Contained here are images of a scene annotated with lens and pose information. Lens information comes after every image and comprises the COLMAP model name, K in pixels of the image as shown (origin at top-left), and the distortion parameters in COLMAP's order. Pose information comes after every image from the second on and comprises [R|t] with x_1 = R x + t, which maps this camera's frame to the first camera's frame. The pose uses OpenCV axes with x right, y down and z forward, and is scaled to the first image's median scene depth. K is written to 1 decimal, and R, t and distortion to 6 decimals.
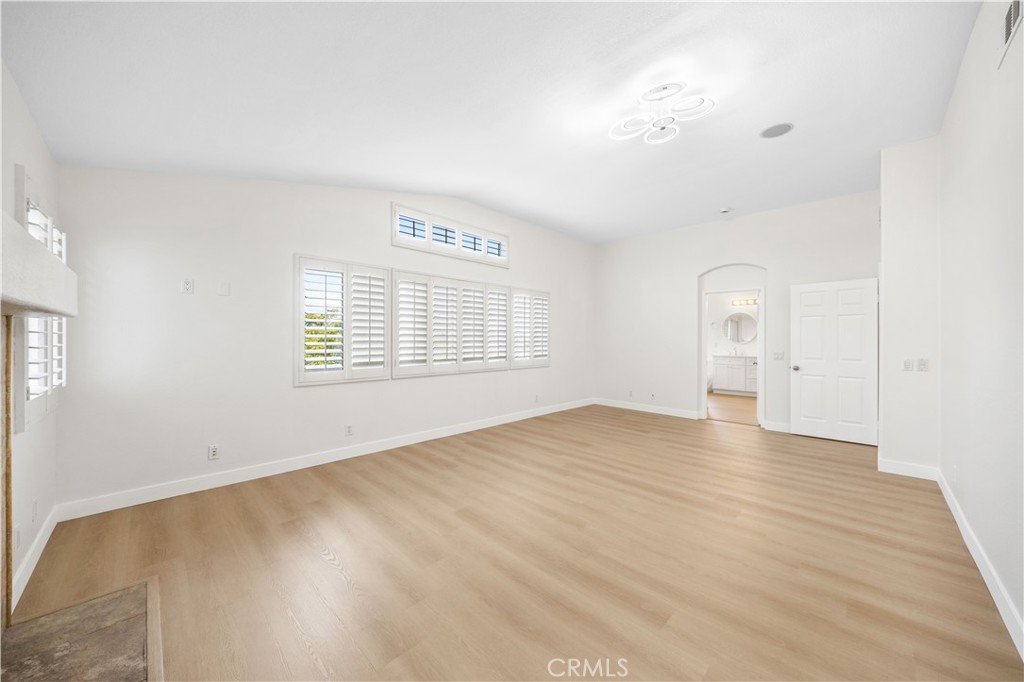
lens RADIAL K [[361.8, 0, 512.0], [0, 361.8, 341.0], [0, 0, 1]] dist [-0.000795, -0.000053]
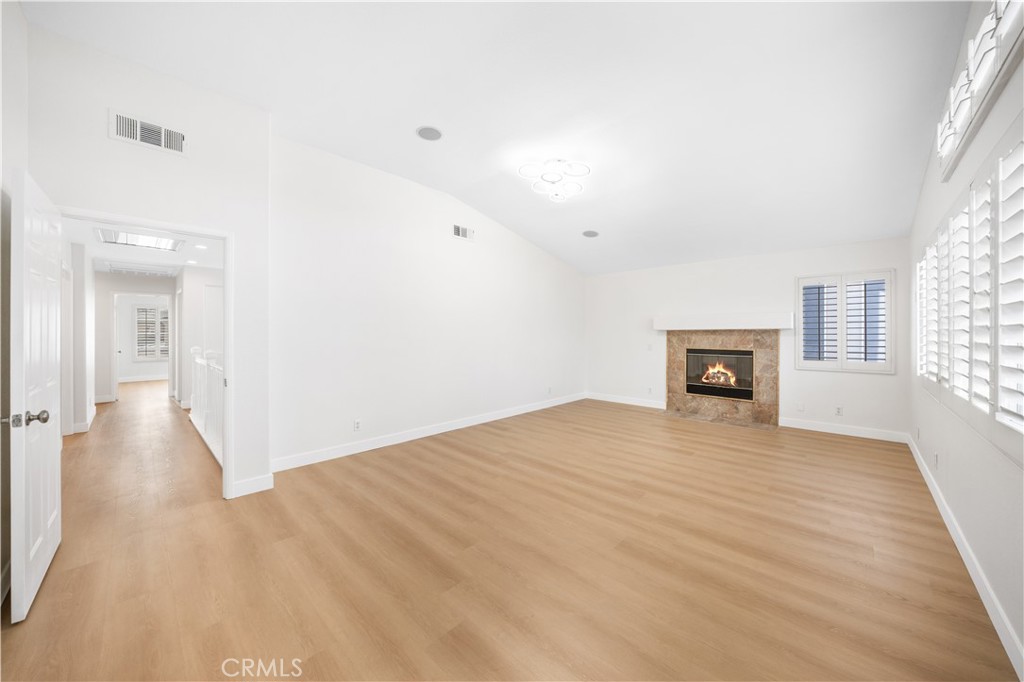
lens RADIAL K [[361.8, 0, 512.0], [0, 361.8, 341.0], [0, 0, 1]] dist [-0.000795, -0.000053]
pose [[-0.999747, -0.004902, -0.021943, 0.528230], [-0.005408, 0.999720, 0.023056, -0.011219], [0.021824, 0.023168, -0.999493, 2.075338]]
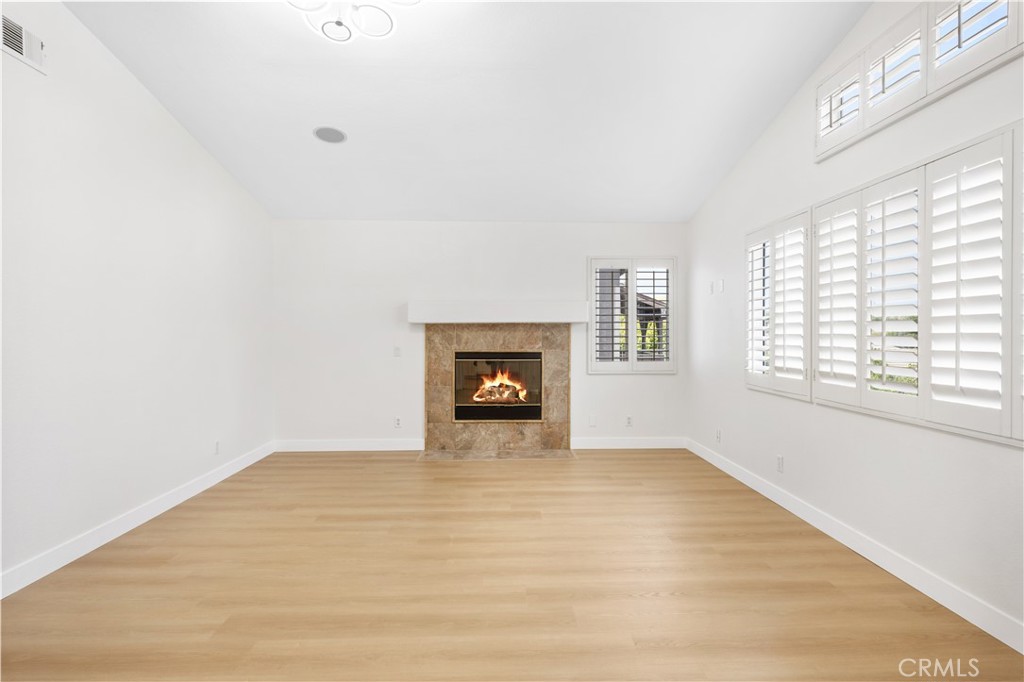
lens RADIAL K [[549.1, 0, 512.0], [0, 549.1, 341.0], [0, 0, 1]] dist [0.006614, 0.000395]
pose [[-0.681908, 0.005883, -0.731414, 0.801303], [-0.005456, 0.999899, 0.013129, 0.004322], [0.731417, 0.012943, -0.681807, 1.632883]]
